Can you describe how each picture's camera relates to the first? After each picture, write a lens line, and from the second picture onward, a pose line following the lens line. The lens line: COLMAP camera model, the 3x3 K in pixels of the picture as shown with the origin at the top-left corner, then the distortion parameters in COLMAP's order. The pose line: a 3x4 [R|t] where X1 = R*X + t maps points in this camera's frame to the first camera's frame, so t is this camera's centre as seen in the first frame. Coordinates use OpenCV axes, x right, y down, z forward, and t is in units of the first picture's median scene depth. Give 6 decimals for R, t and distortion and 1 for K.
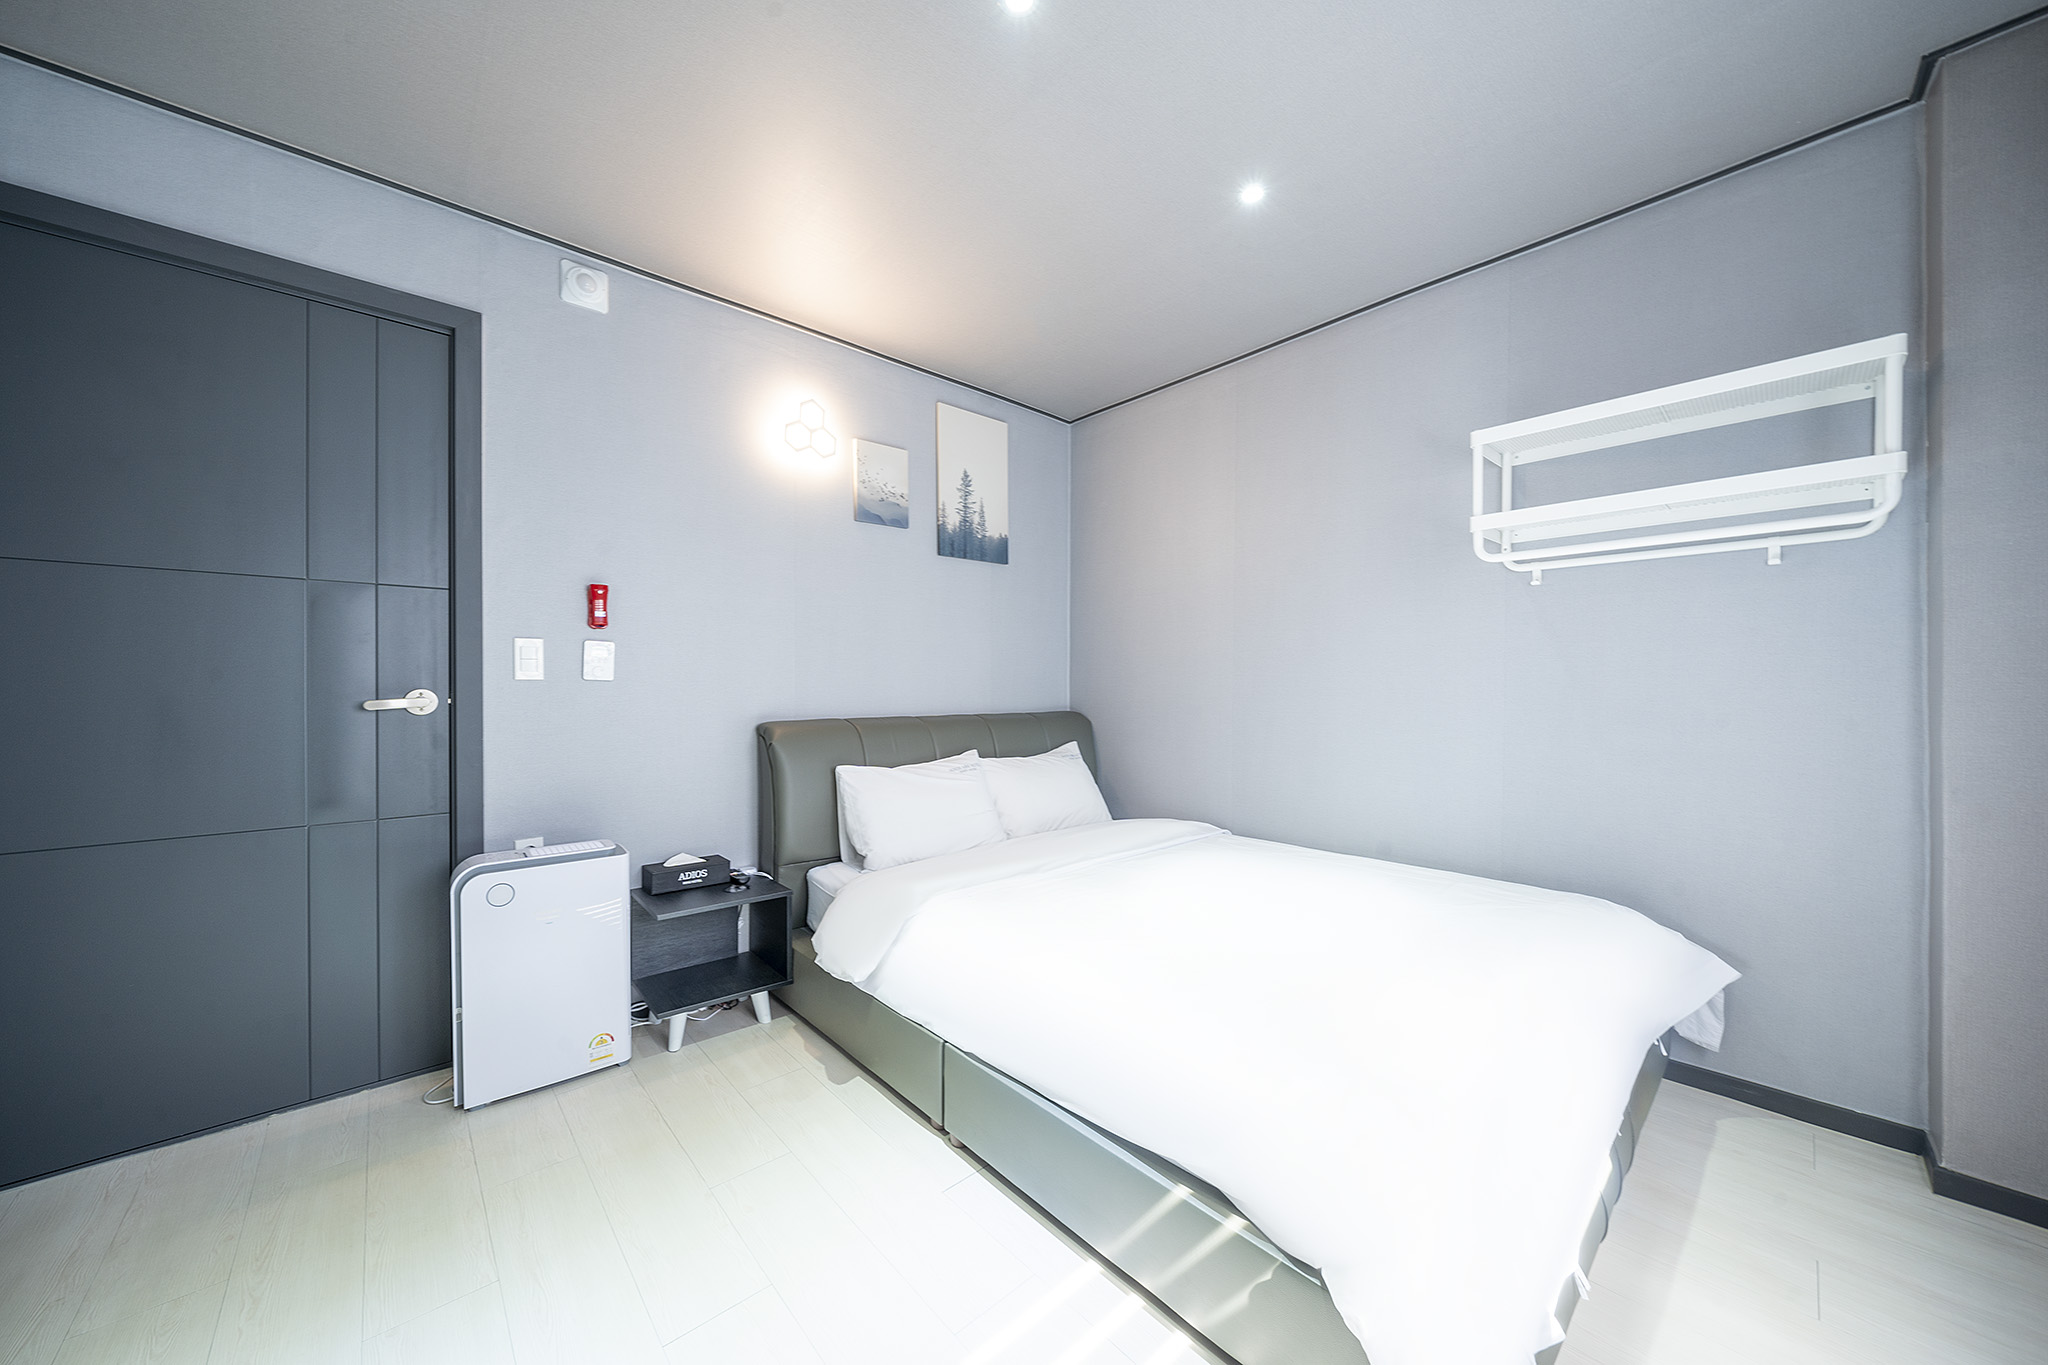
lens RADIAL K [[719.5, 0, 1018.6], [0, 719.5, 684.8], [0, 0, 1]] dist [-0.000731, -0.000105]
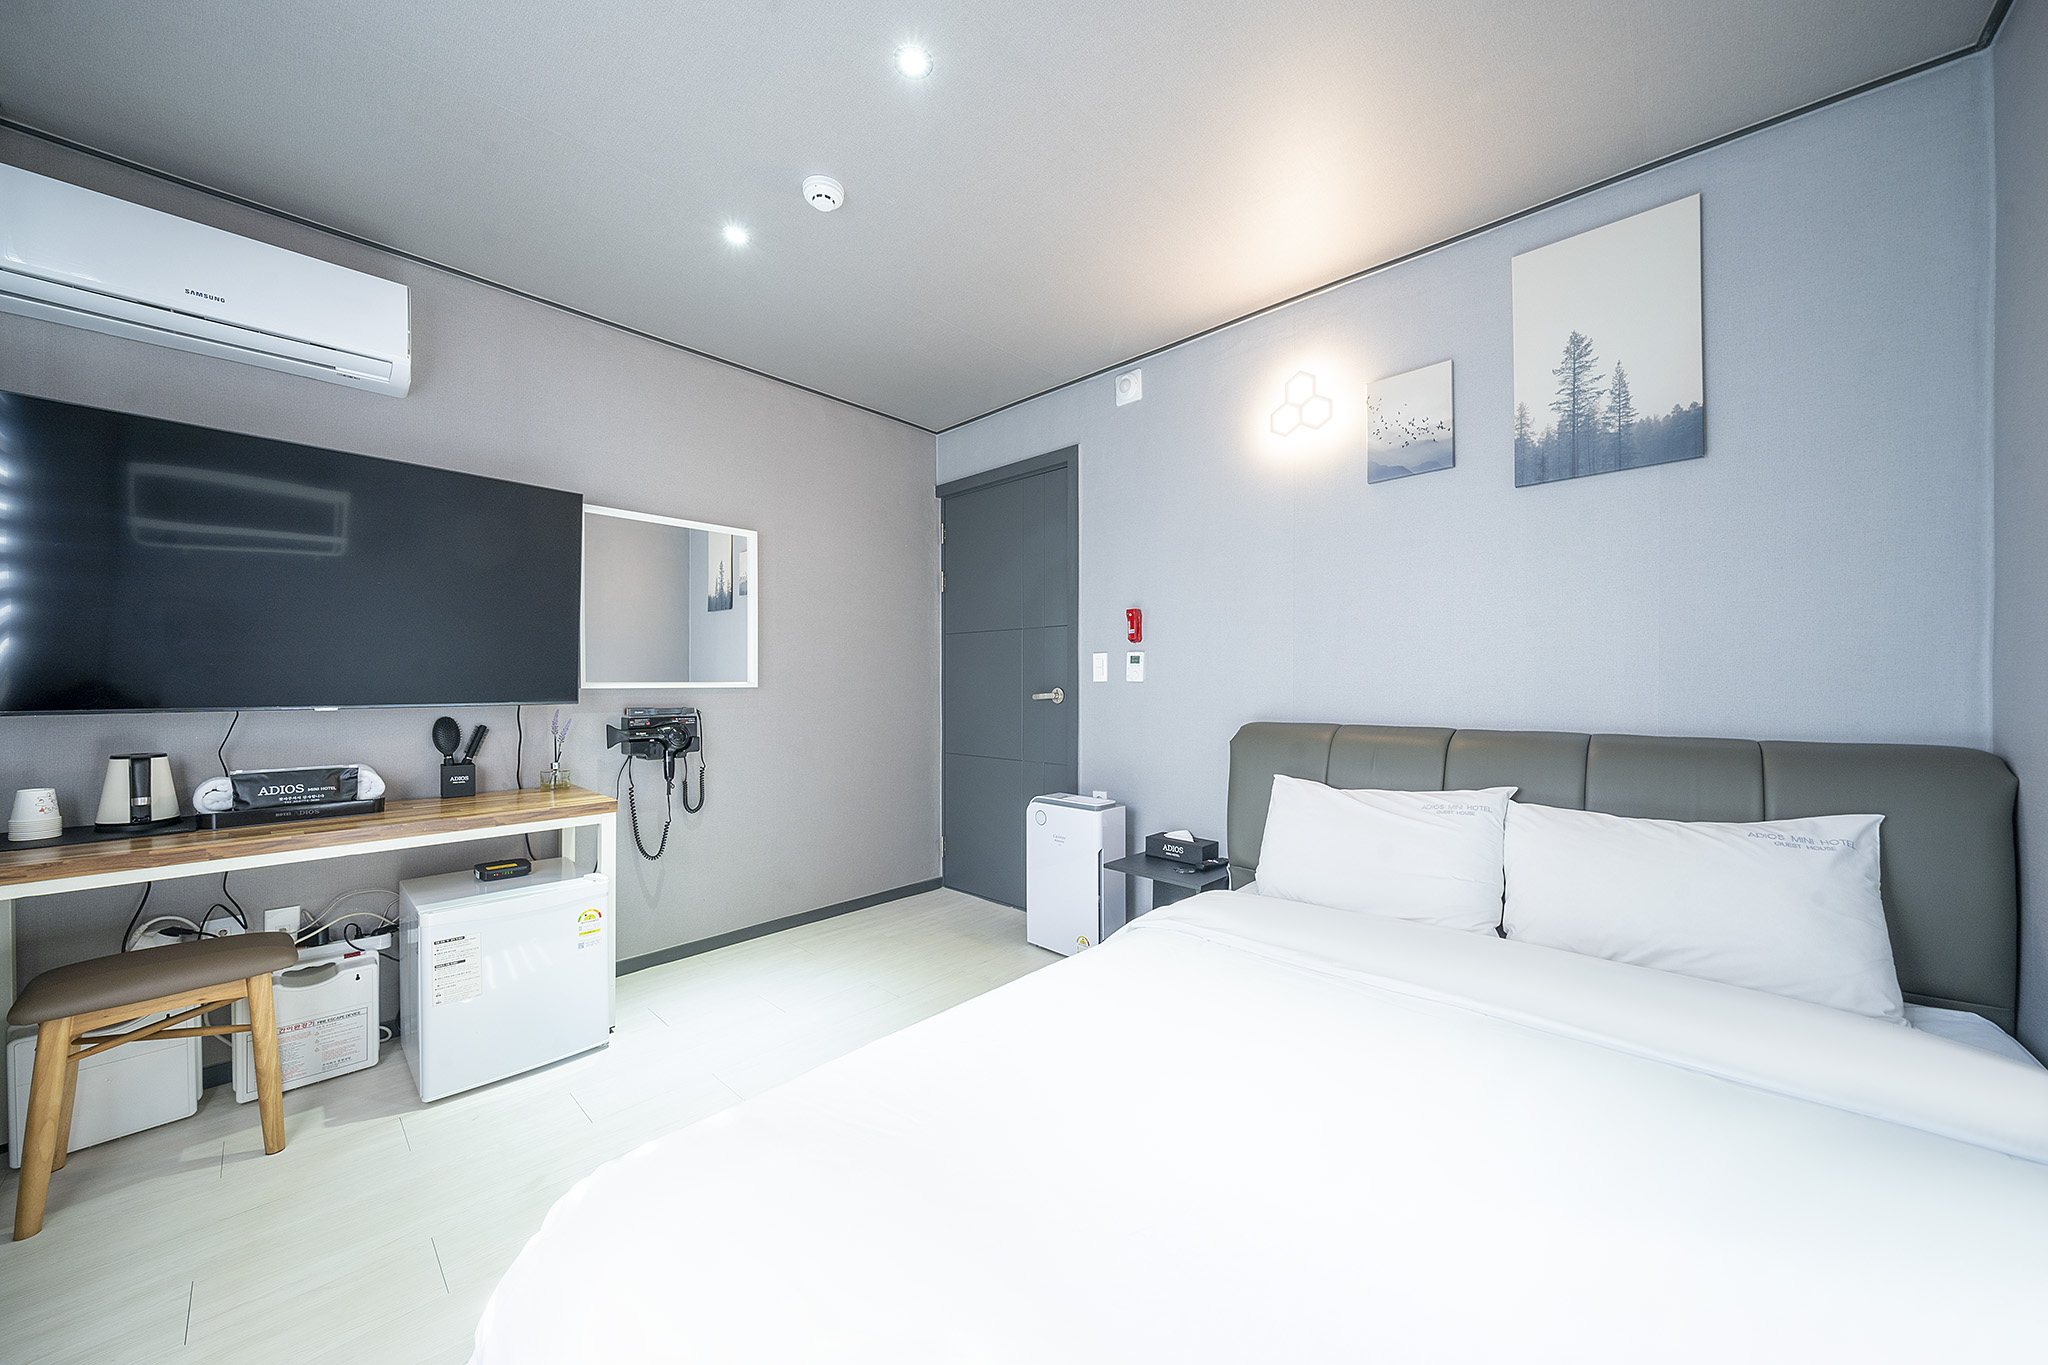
lens RADIAL K [[719.5, 0, 1018.6], [0, 719.5, 684.8], [0, 0, 1]] dist [-0.000731, -0.000105]
pose [[0.075455, -0.001143, -0.997149, 0.550508], [0.001534, 0.999998, -0.001030, 0.000482], [0.997148, -0.001452, 0.075457, 0.532242]]
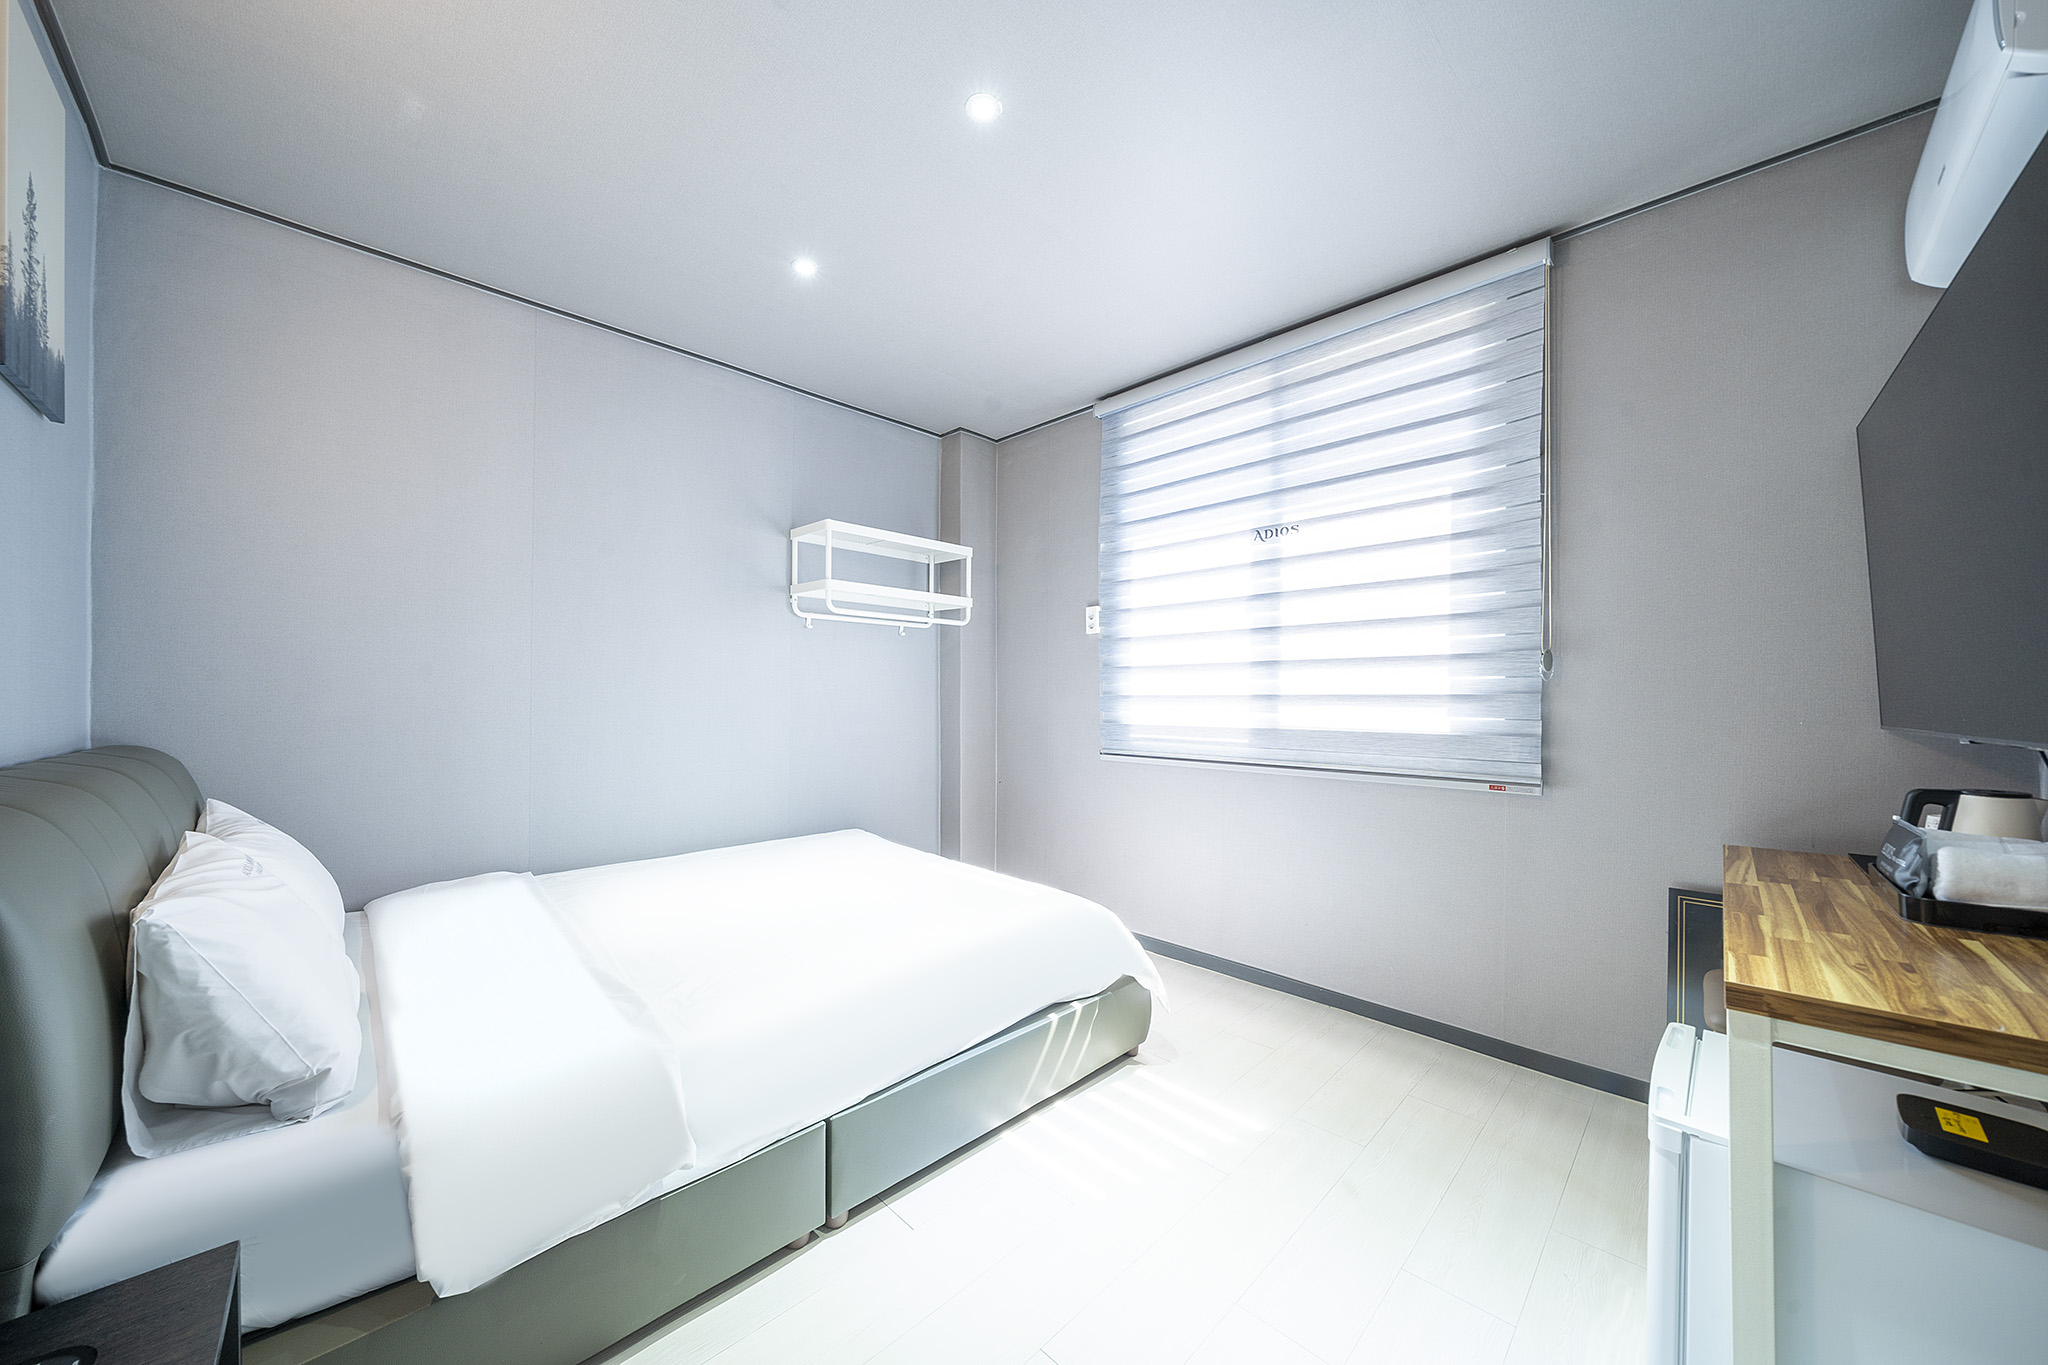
lens RADIAL K [[714.5, 0, 1018.1], [0, 714.5, 696.7], [0, 0, 1]] dist [-0.000104, 0.000009]
pose [[-0.055693, 0.001309, 0.998447, -0.571850], [-0.003817, 0.999992, -0.001524, 0.001152], [-0.998441, -0.003896, -0.055688, 0.497482]]
